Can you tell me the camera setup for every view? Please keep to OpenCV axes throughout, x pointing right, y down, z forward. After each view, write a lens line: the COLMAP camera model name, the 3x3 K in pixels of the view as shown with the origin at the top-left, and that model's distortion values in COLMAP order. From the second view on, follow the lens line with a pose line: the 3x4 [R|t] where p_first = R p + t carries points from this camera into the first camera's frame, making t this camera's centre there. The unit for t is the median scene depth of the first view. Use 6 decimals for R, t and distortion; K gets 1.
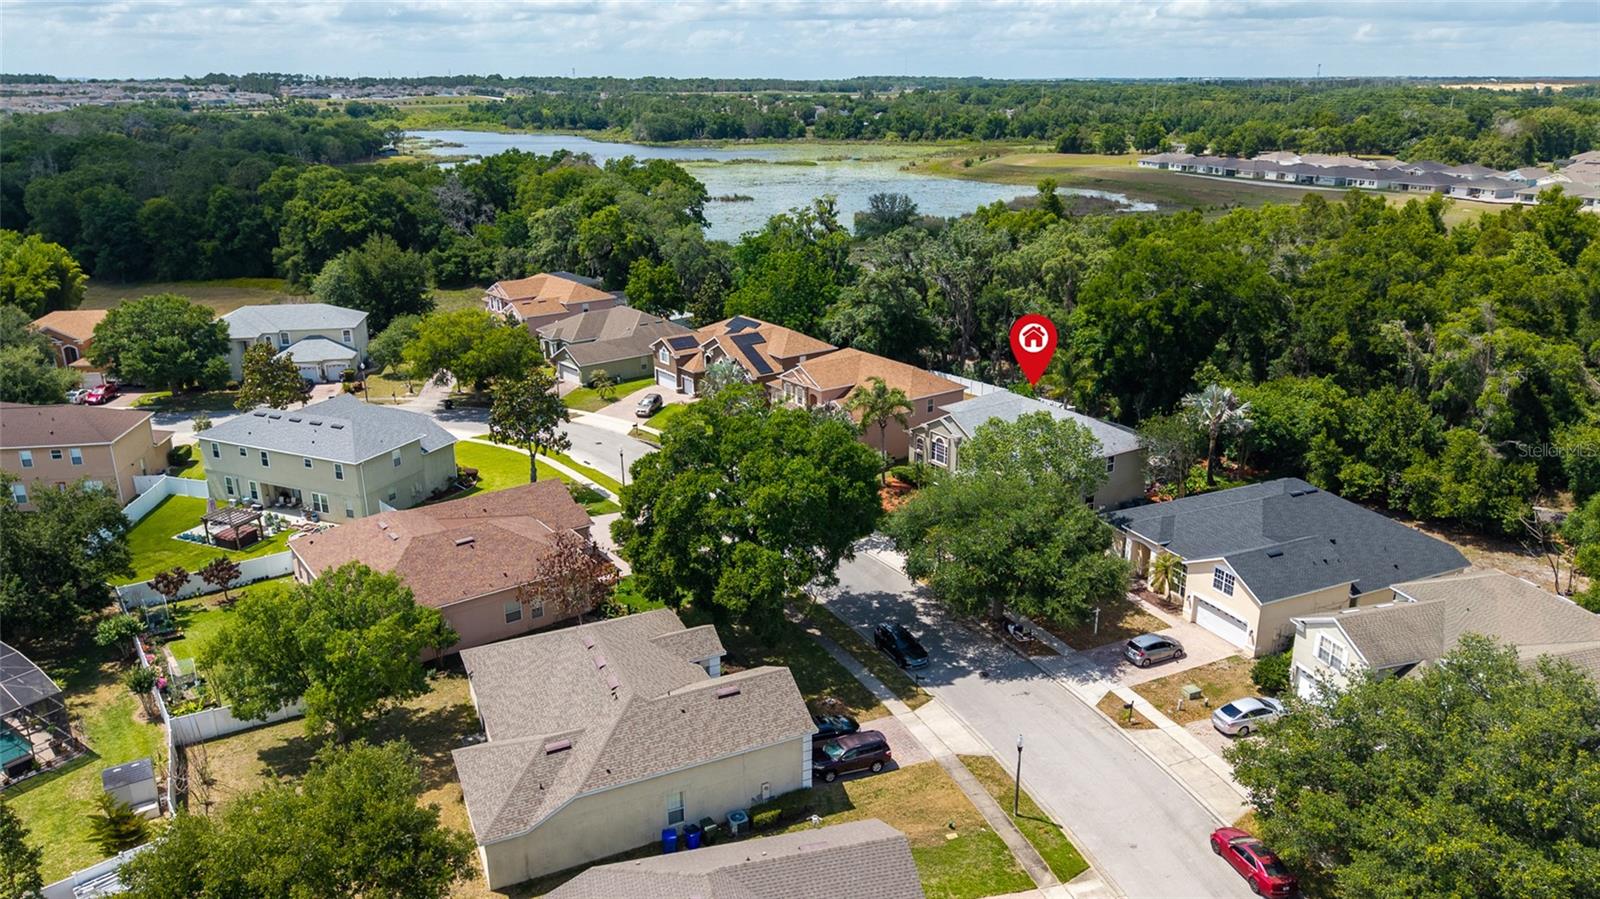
lens RADIAL K [[1115.9, 0, 800.0], [0, 1115.9, 449.5], [0, 0, 1]] dist [0.002043, -0.002441]
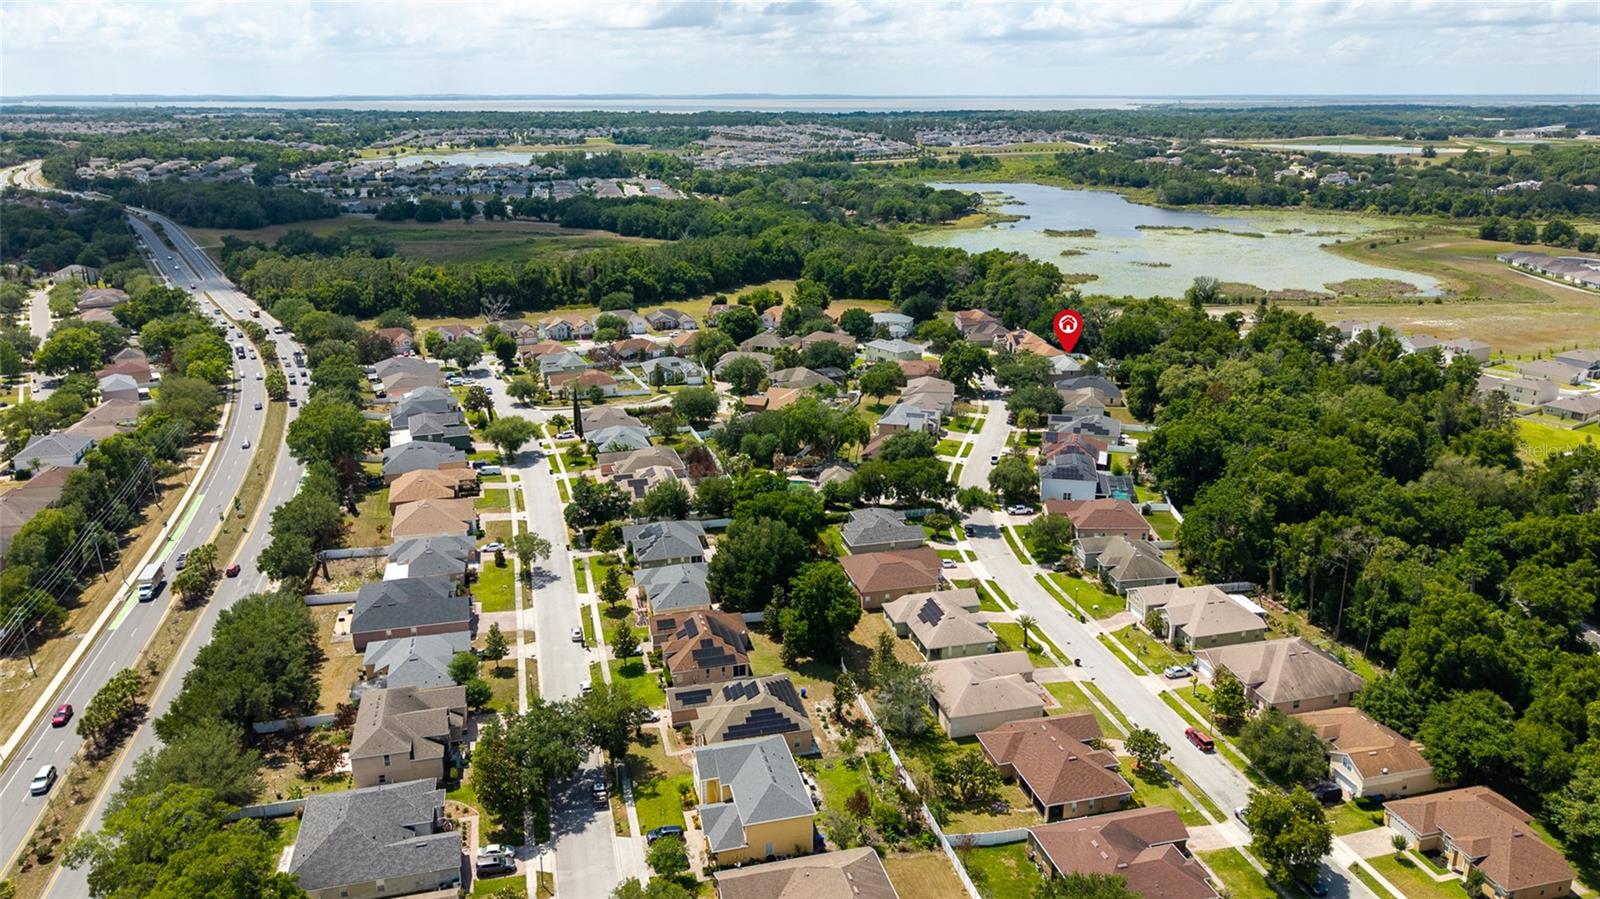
lens RADIAL K [[1115.9, 0, 800.0], [0, 1115.9, 449.5], [0, 0, 1]] dist [0.002043, -0.002441]
pose [[0.867087, 0.150586, -0.474852, 0.589036], [-0.155433, 0.987412, 0.029306, 0.133092], [0.473288, 0.048397, 0.879577, -1.263371]]
